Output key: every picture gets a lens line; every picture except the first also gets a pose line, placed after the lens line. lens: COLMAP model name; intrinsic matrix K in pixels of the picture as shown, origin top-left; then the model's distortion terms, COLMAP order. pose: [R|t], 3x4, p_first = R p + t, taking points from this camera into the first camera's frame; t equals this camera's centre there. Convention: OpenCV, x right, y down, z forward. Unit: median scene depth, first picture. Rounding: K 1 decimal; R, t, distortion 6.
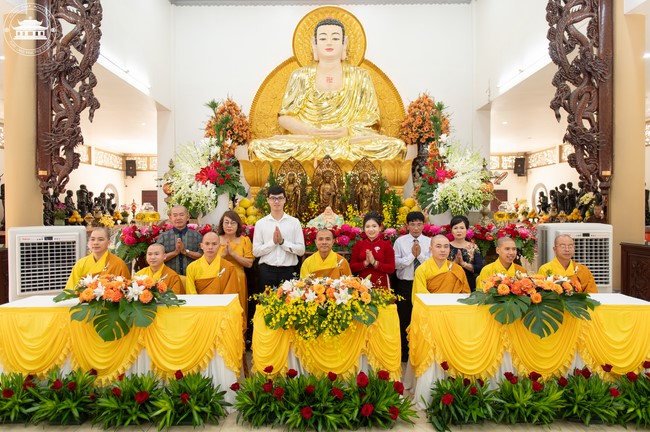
lens RADIAL K [[462.9, 0, 316.3], [0, 462.9, 218.5], [0, 0, 1]] dist [-0.005603, -0.000422]
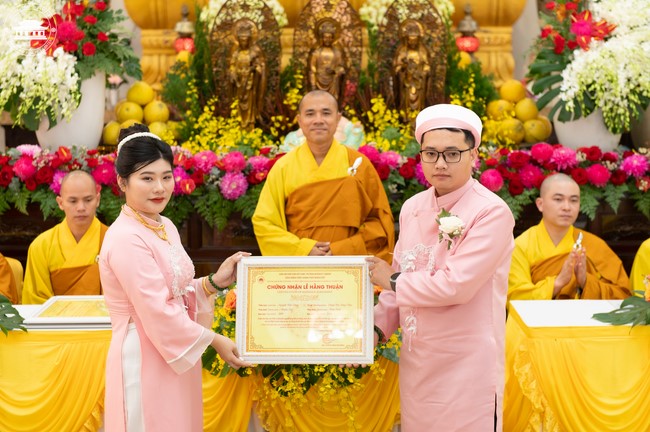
lens RADIAL K [[1218.9, 0, 299.5], [0, 1218.9, 214.9], [0, 0, 1]] dist [-0.007692, -0.196326]
pose [[0.999985, -0.005482, 0.000199, -0.003552], [0.005425, 0.993718, 0.111785, -0.051176], [-0.000810, -0.111782, 0.993732, -0.183489]]
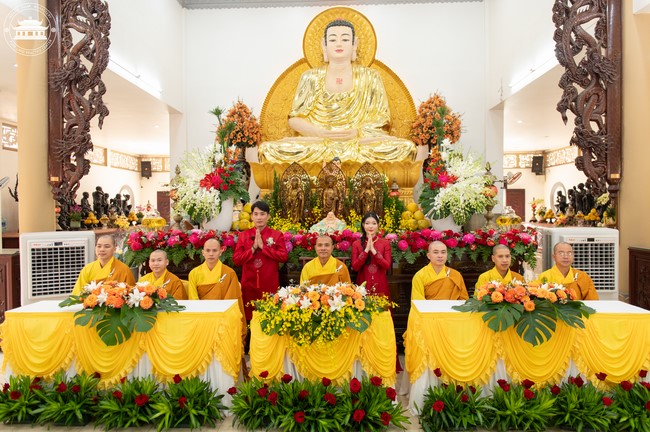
lens RADIAL K [[467.0, 0, 316.1], [0, 467.0, 218.9], [0, 0, 1]] dist [-0.002265, 0.001140]
pose [[0.999300, -0.002734, -0.037316, 0.033035], [0.002862, 0.999990, 0.003393, -0.013931], [0.037306, -0.003497, 0.999298, -0.018664]]
